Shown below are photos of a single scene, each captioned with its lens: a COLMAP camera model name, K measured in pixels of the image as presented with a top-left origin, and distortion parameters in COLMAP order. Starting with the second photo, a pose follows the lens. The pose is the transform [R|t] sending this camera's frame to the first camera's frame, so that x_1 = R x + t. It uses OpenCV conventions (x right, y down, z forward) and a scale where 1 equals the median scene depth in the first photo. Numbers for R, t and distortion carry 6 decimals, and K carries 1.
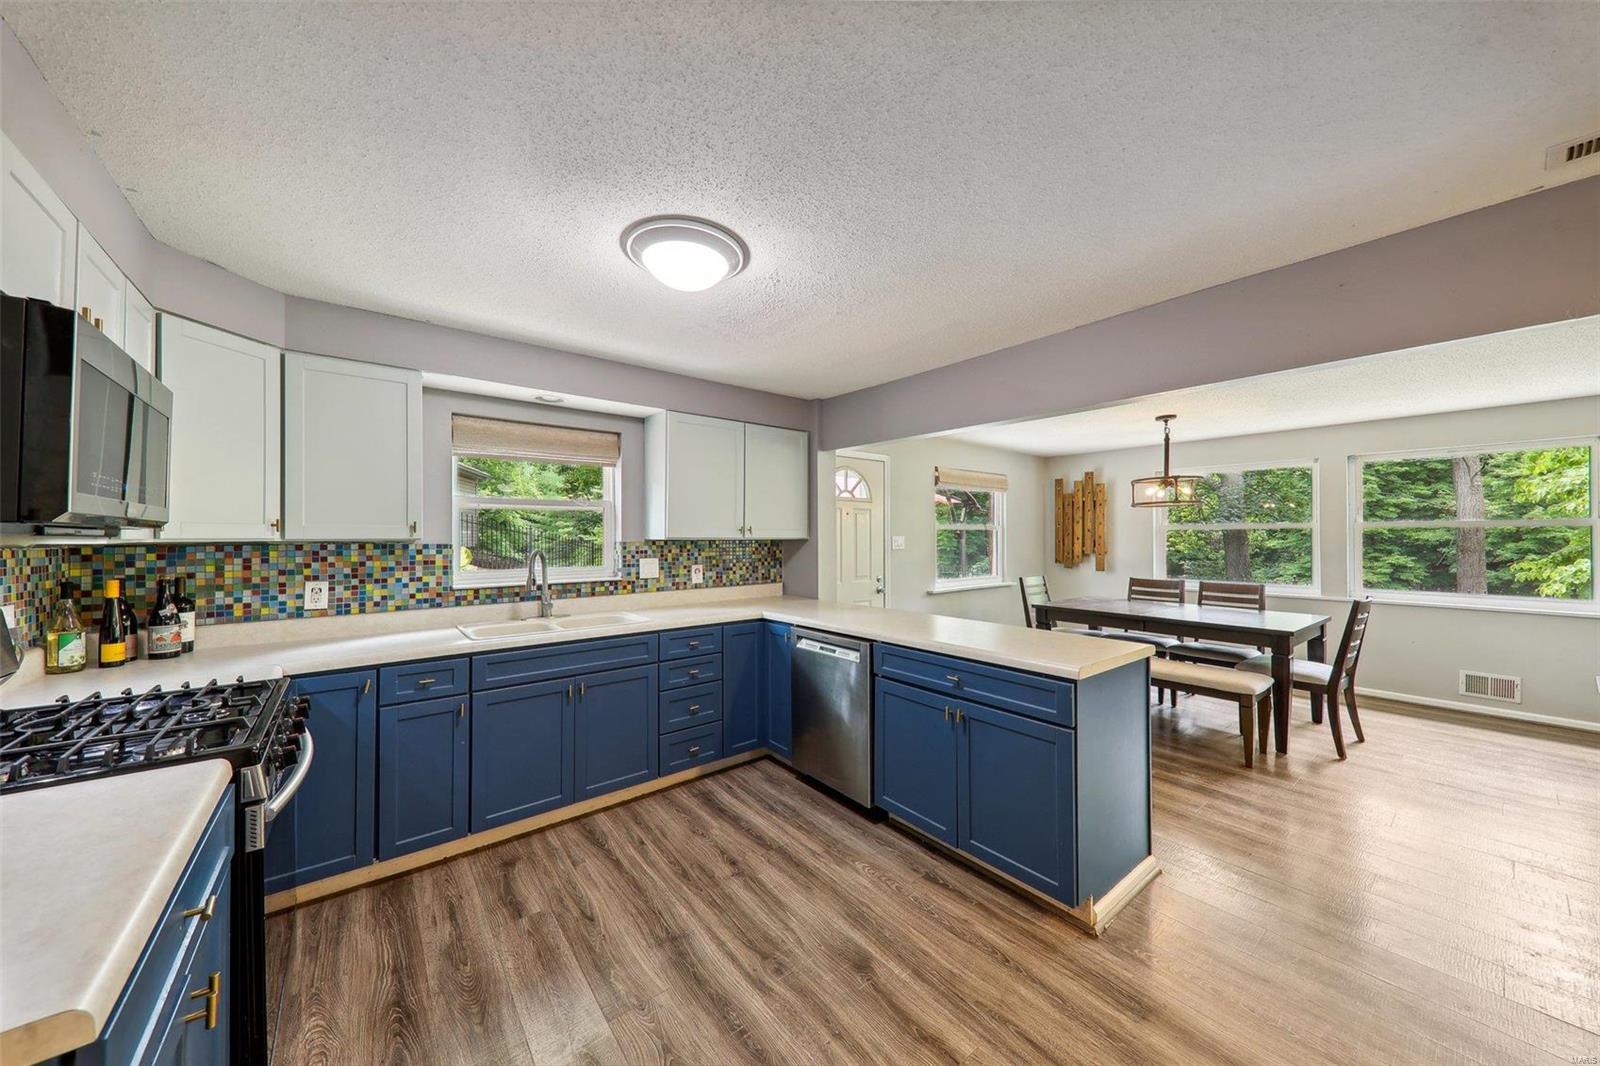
lens RADIAL K [[550.2, 0, 800.2], [0, 550.2, 530.6], [0, 0, 1]] dist [0.010111, -0.002876]
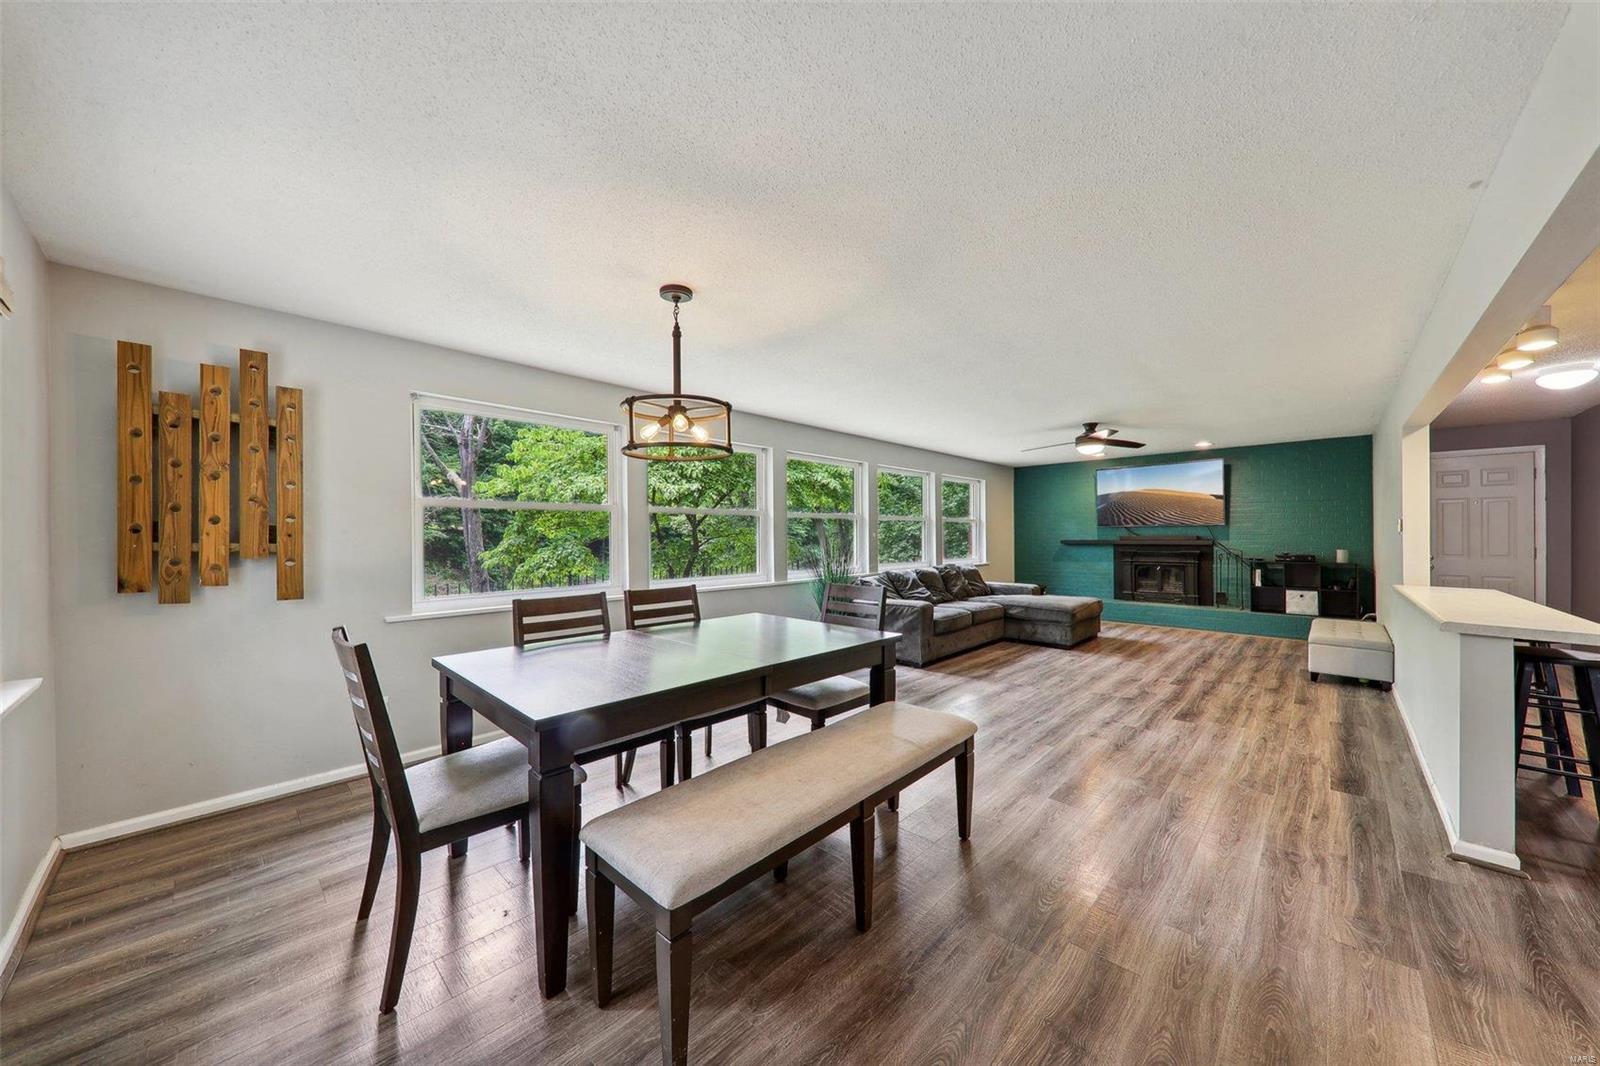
lens RADIAL K [[550.2, 0, 802.1], [0, 550.2, 535.9], [0, 0, 1]] dist [0.010111, -0.002876]
pose [[-0.145719, -0.001526, 0.989325, 0.175418], [-0.007180, 0.999974, 0.000485, 0.050975], [-0.989300, -0.007032, -0.145726, 1.539388]]
